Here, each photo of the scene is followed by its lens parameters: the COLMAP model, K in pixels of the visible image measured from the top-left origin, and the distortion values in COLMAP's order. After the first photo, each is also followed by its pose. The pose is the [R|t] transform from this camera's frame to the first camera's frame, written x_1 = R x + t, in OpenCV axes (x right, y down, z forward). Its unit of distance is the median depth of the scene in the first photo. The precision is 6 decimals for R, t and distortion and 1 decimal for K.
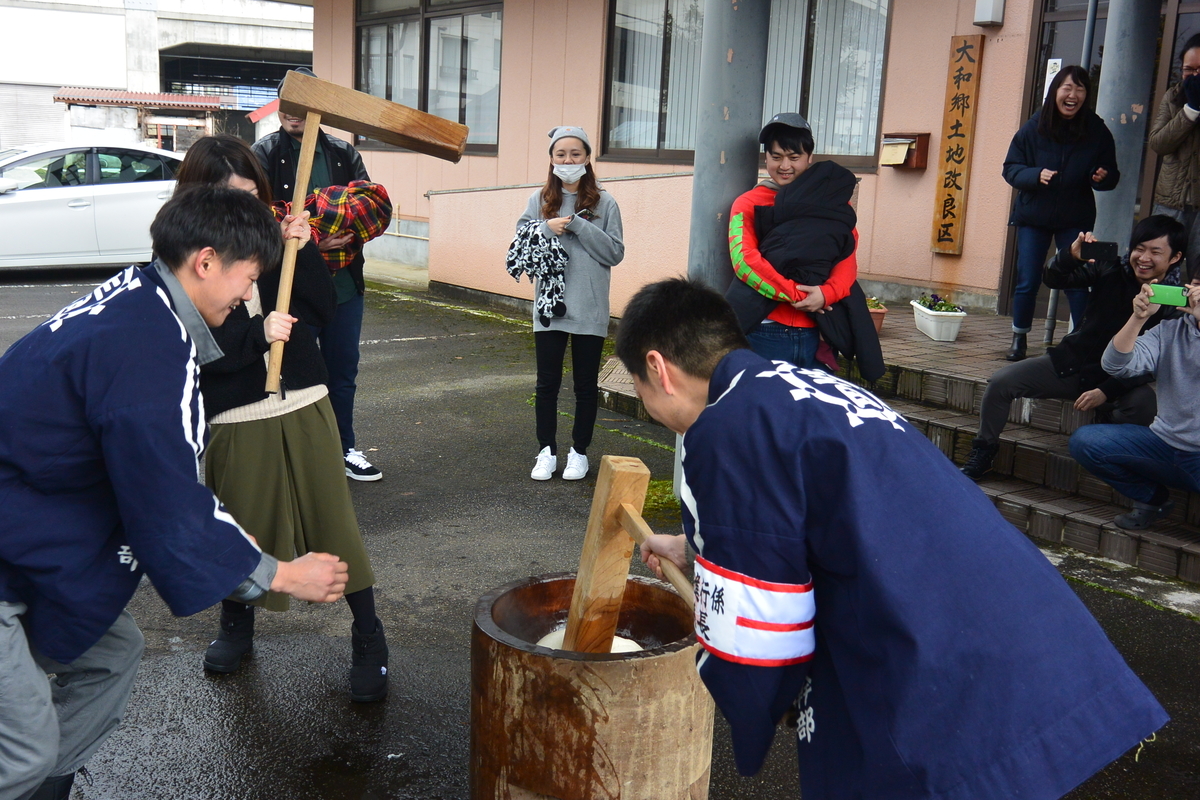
lens RADIAL K [[1210.6, 0, 584.7], [0, 1210.6, 400.2], [0, 0, 1]] dist [-0.009849, 0.015491]
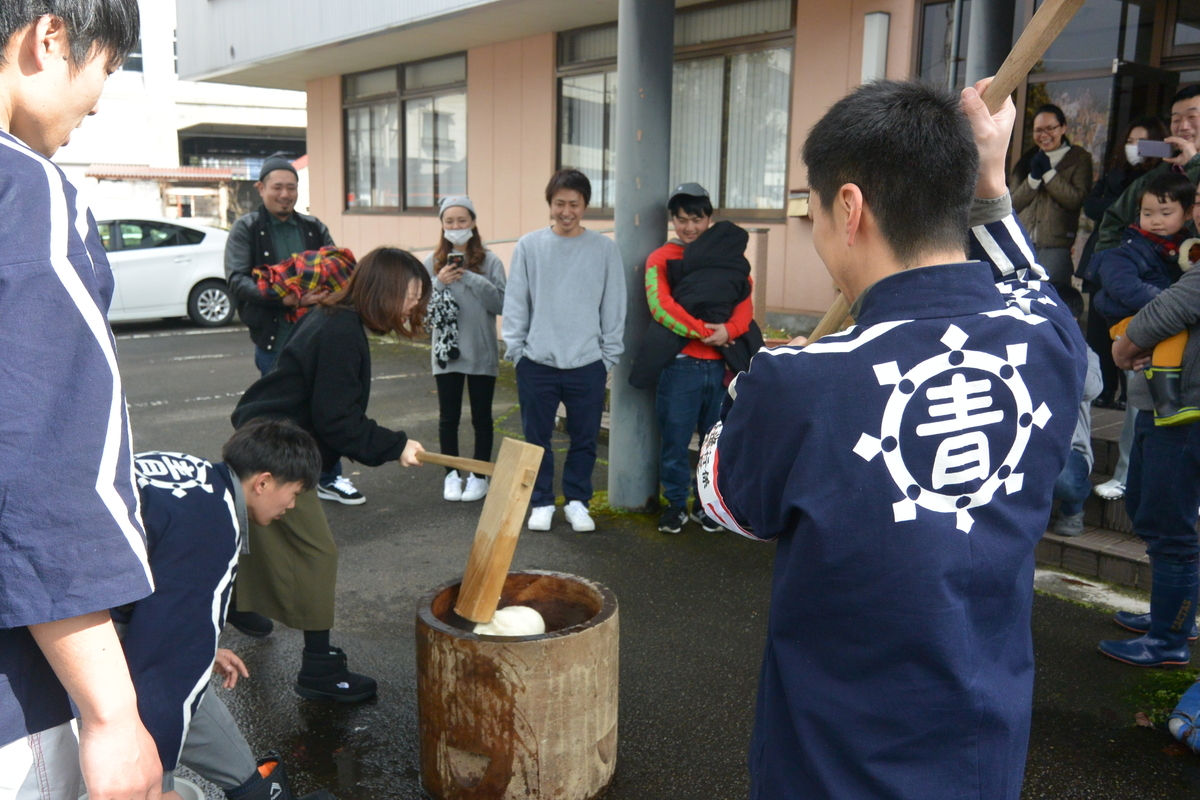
lens RADIAL K [[1072.7, 0, 600.0], [0, 1072.7, 400.0], [0, 0, 1]] dist [0.011434, -0.004306]
pose [[0.999259, -0.032911, 0.019952, 0.079626], [0.033253, 0.999302, -0.017041, -0.009120], [-0.019377, 0.017692, 0.999656, -0.094362]]
